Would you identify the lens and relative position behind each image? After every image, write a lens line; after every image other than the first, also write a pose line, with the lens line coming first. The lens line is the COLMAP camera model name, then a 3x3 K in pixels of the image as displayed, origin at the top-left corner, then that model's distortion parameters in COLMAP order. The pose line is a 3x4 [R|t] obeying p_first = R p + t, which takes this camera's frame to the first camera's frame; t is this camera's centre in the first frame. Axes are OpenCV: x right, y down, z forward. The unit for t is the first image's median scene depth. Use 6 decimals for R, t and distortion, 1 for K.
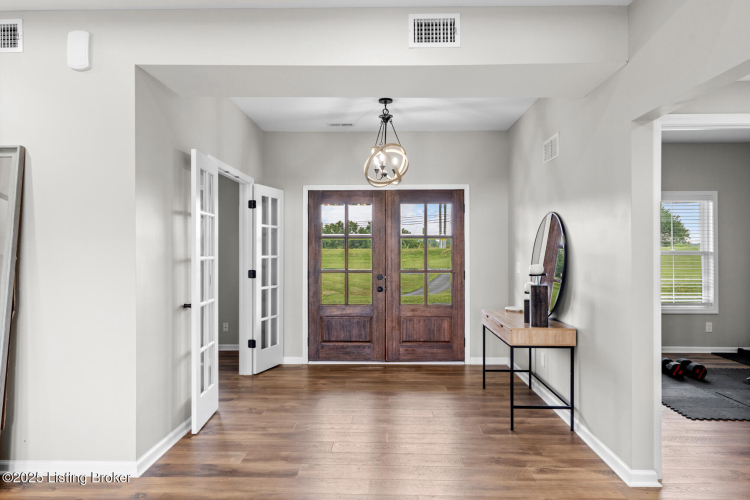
lens RADIAL K [[505.6, 0, 374.2], [0, 505.6, 250.3], [0, 0, 1]] dist [-0.003565, -0.001729]
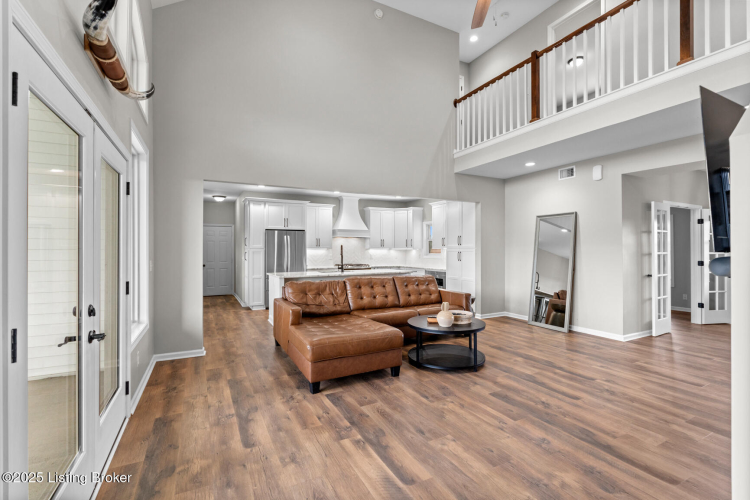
lens RADIAL K [[346.3, 0, 372.9], [0, 346.3, 250.7], [0, 0, 1]] dist [0.005086, 0.000935]
pose [[0.488131, -0.001271, -0.872770, 0.326098], [0.005156, 0.999986, 0.001428, -0.002377], [0.872755, -0.005197, 0.488130, -0.702233]]
